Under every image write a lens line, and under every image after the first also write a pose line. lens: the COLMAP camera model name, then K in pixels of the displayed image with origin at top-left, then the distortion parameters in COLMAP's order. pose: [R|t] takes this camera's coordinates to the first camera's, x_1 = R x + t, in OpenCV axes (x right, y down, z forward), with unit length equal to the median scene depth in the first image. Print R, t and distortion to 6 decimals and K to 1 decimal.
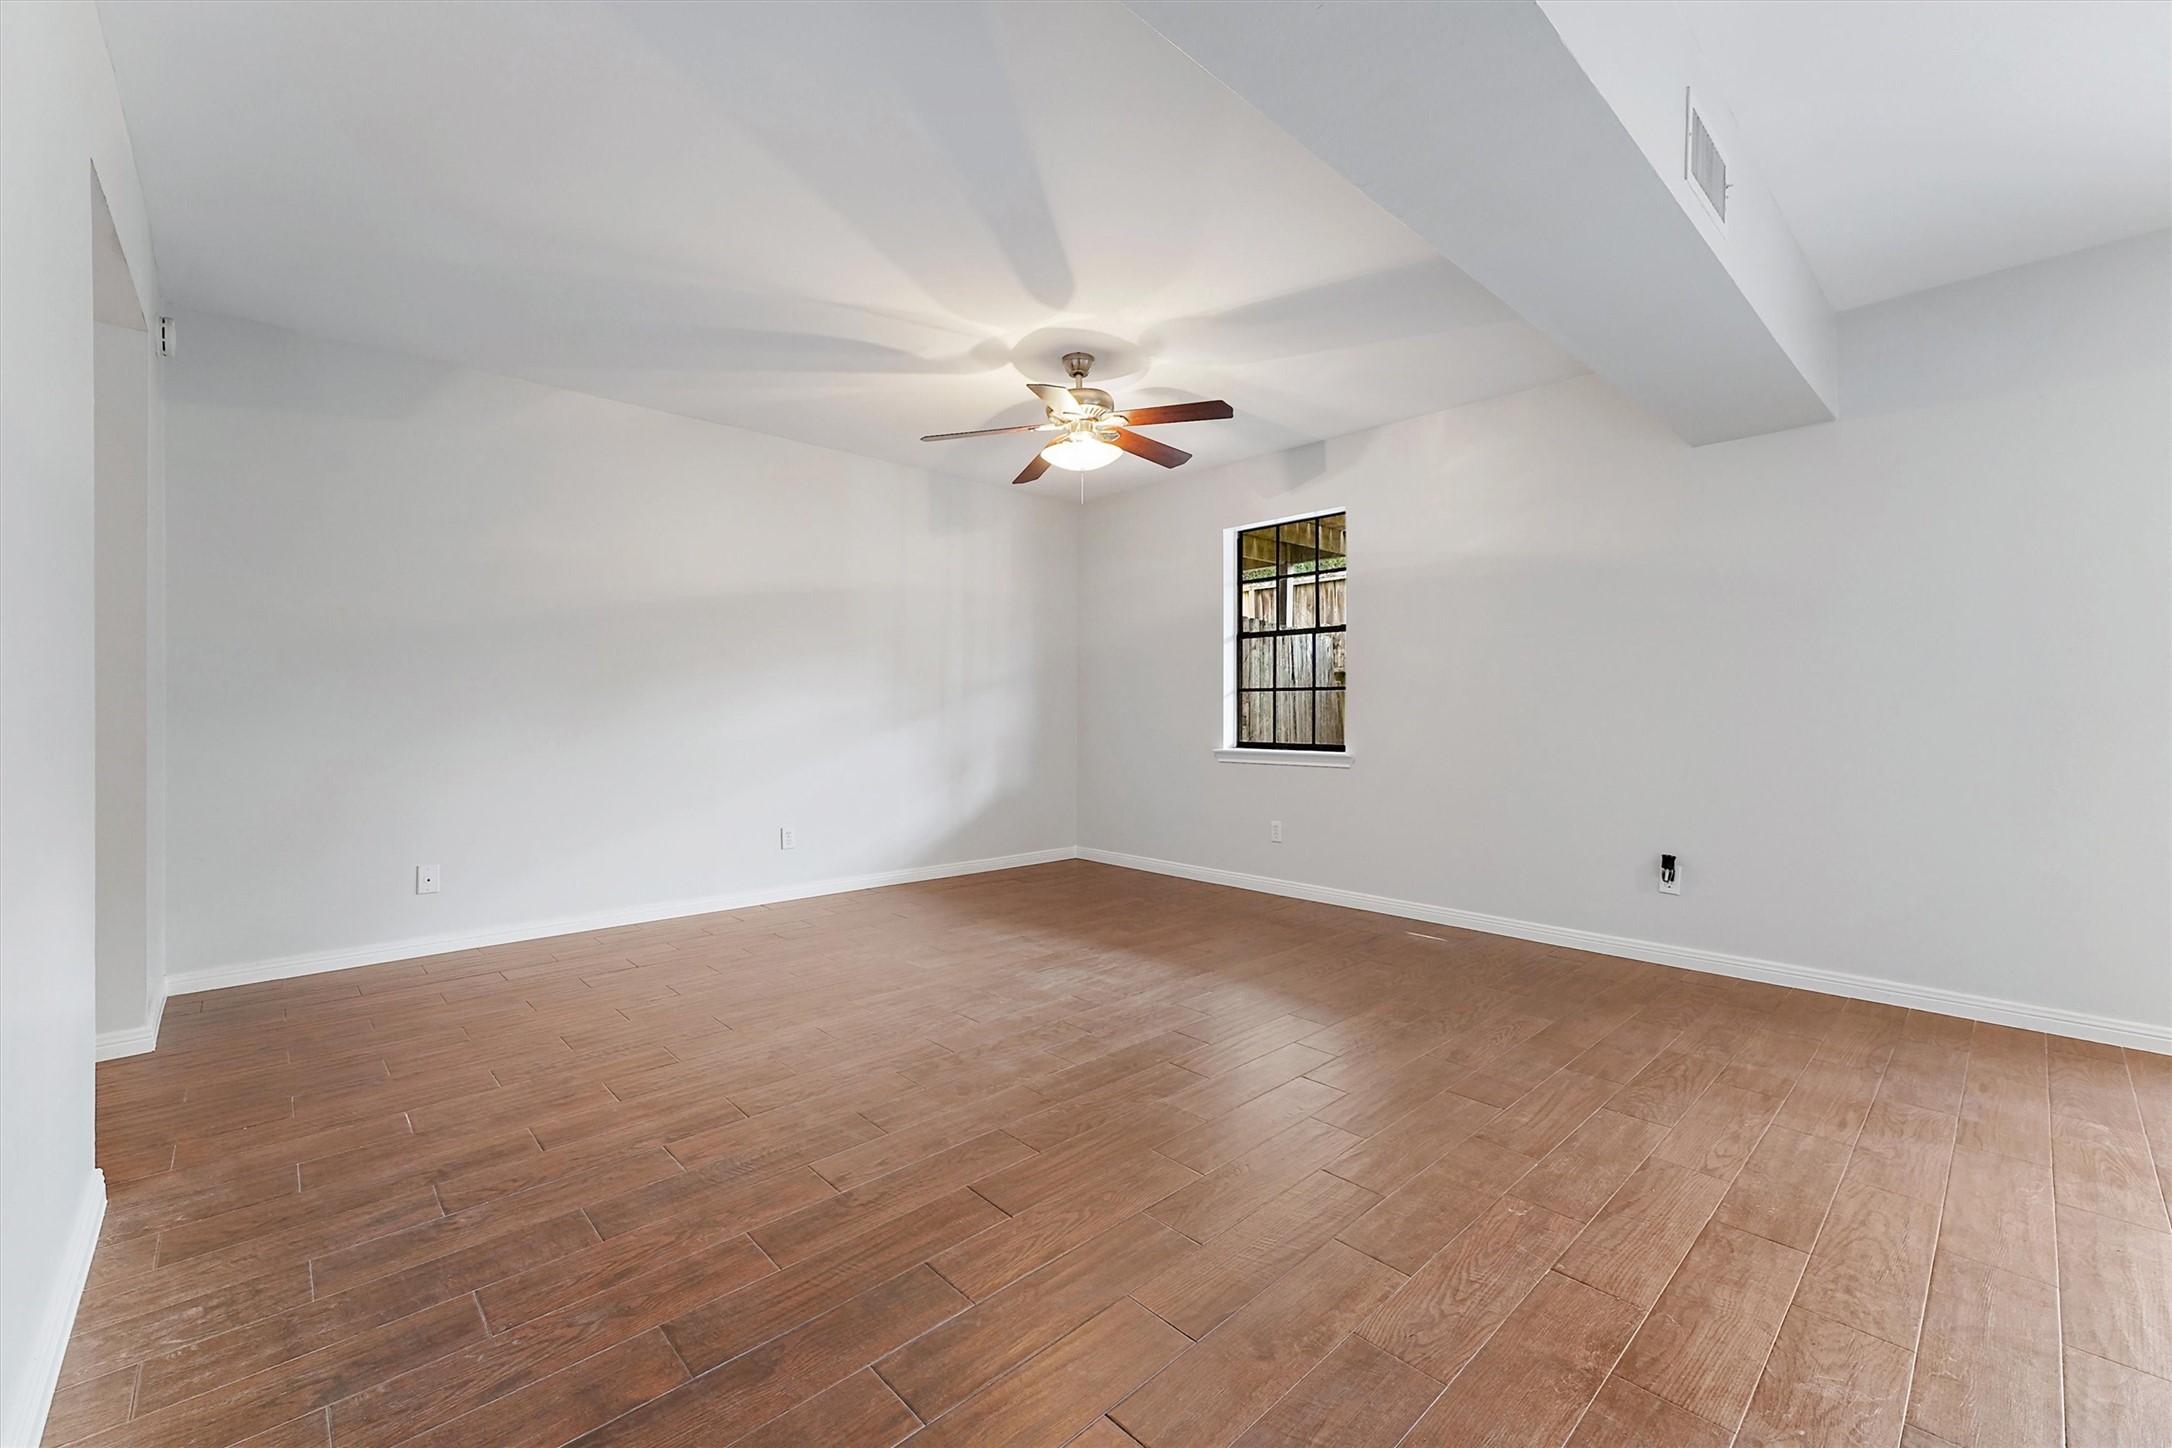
lens RADIAL K [[882.3, 0, 1085.2], [0, 882.3, 738.5], [0, 0, 1]] dist [0.001384, 0.000131]
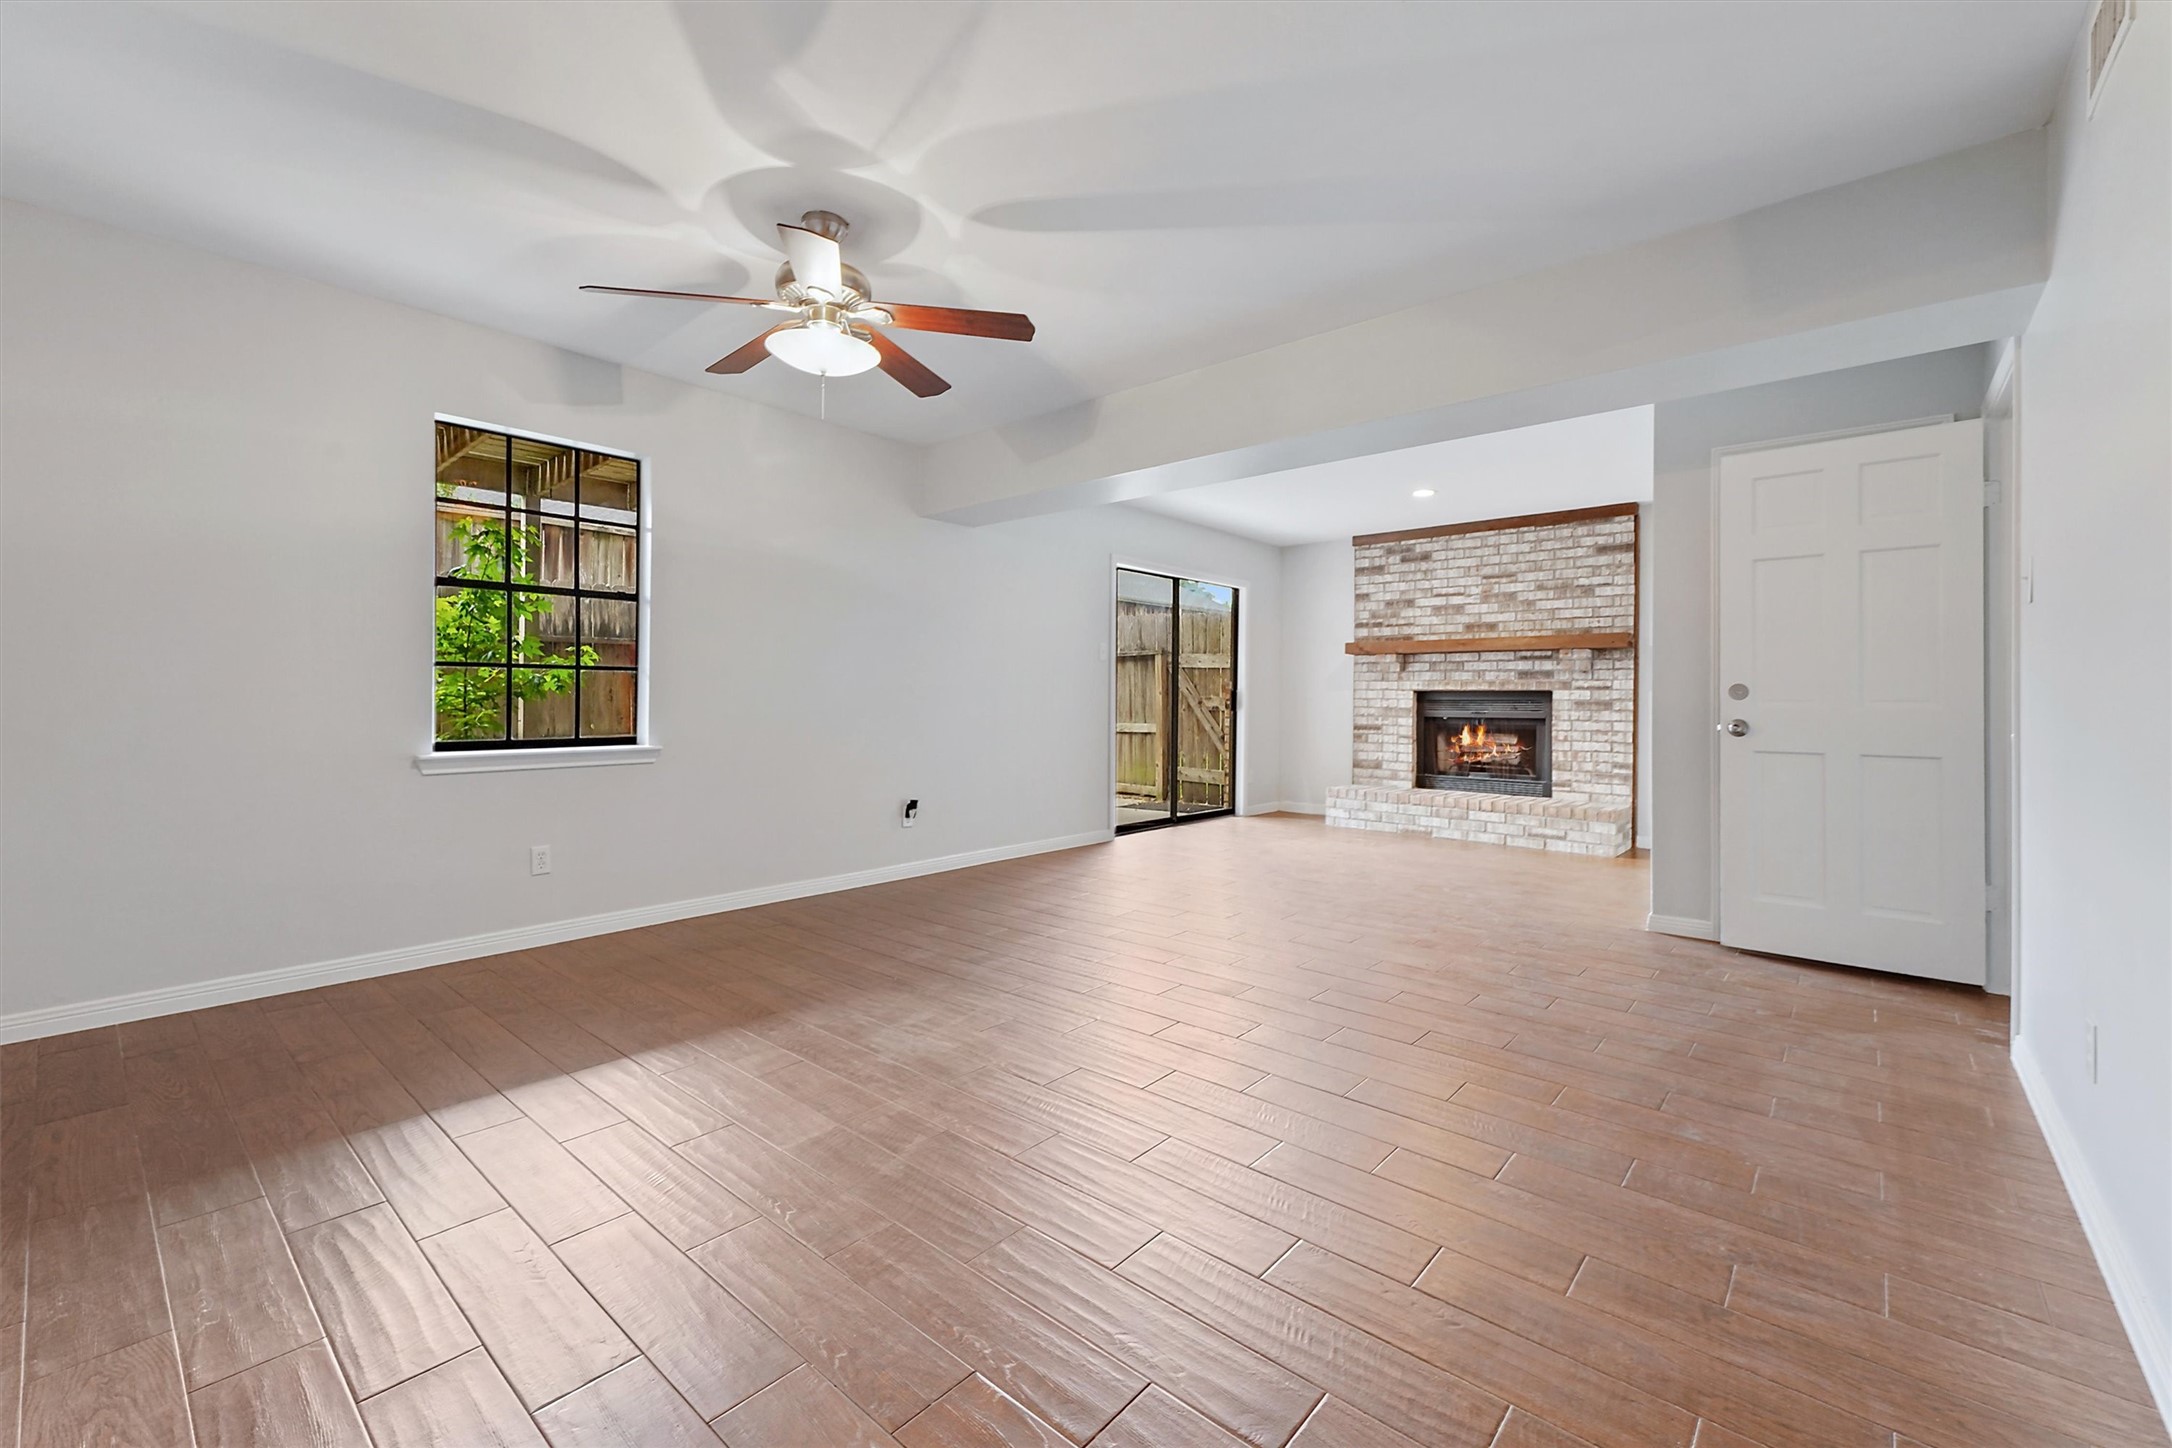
lens RADIAL K [[898.1, 0, 1081.5], [0, 898.1, 698.2], [0, 0, 1]] dist [0.019614, -0.006457]
pose [[-0.100160, -0.000489, 0.994971, -0.603943], [0.026500, 0.999644, 0.003159, -0.020538], [-0.994618, 0.026683, -0.100111, 0.665472]]
